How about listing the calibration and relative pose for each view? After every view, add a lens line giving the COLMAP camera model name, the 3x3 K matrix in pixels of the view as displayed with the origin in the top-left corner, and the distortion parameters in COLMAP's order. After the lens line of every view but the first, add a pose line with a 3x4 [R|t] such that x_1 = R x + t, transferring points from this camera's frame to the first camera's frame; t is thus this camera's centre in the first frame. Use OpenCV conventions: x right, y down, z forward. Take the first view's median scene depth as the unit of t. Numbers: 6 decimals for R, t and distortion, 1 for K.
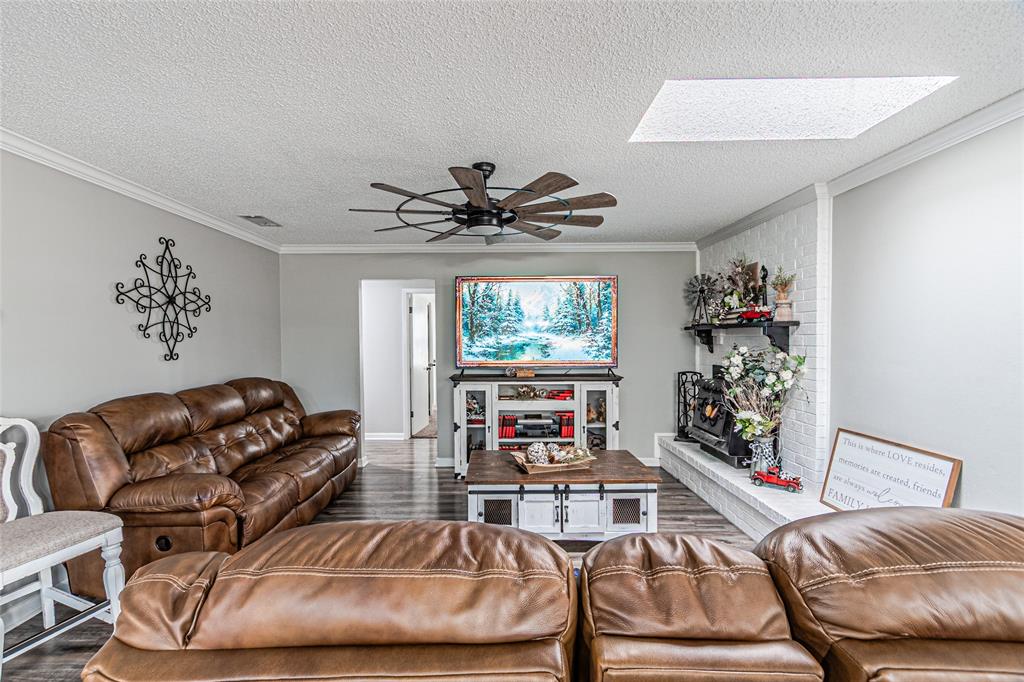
lens RADIAL K [[449.9, 0, 501.3], [0, 449.9, 345.7], [0, 0, 1]] dist [0.006471, -0.000906]
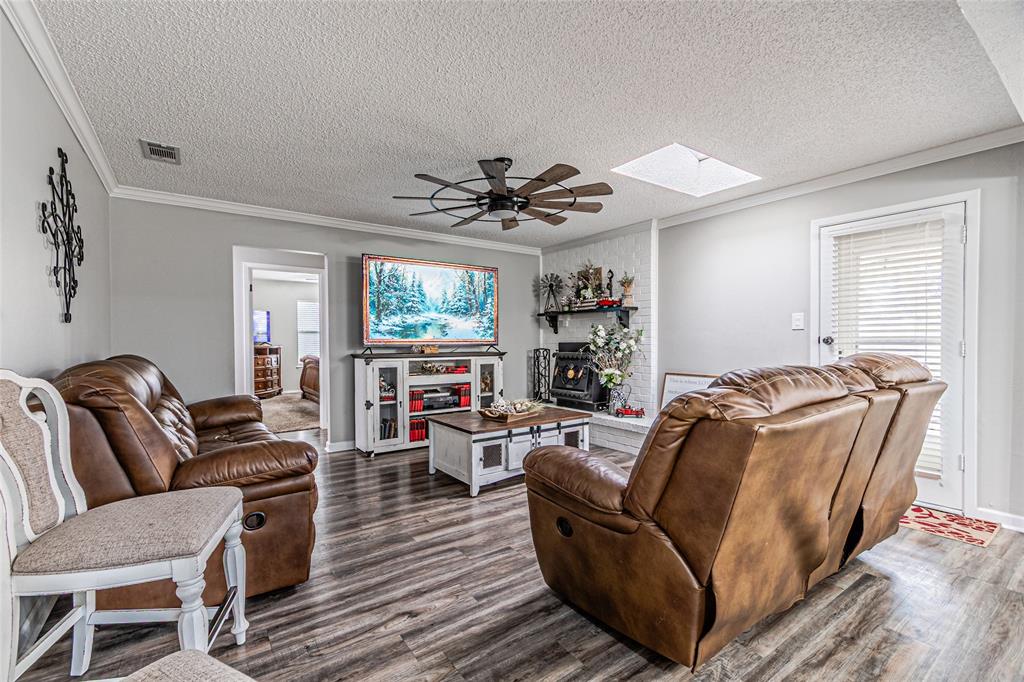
lens RADIAL K [[449.9, 0, 503.7], [0, 449.9, 345.3], [0, 0, 1]] dist [0.006471, -0.000906]
pose [[0.815108, -0.004316, 0.579294, -0.448696], [0.010595, 0.999916, -0.007458, 0.061719], [-0.579213, 0.012216, 0.815085, 0.016524]]
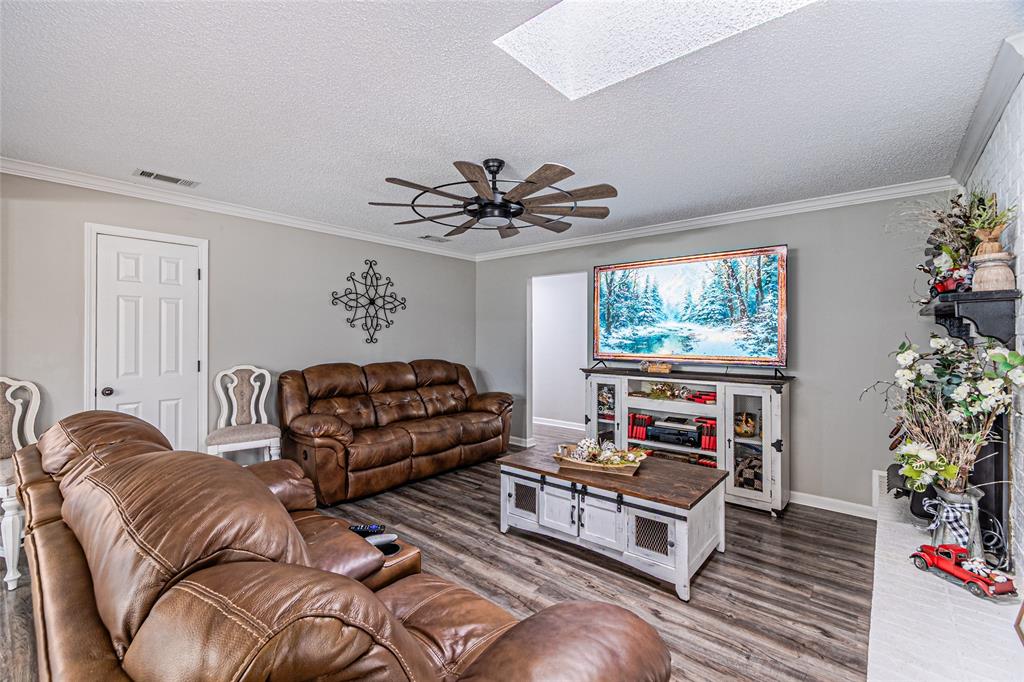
lens RADIAL K [[449.9, 0, 496.9], [0, 449.9, 331.5], [0, 0, 1]] dist [0.006471, -0.000906]
pose [[0.752511, -0.000592, -0.658579, 0.411753], [-0.020085, 0.999514, -0.023849, 0.016928], [0.658273, 0.031174, 0.752133, 0.130695]]
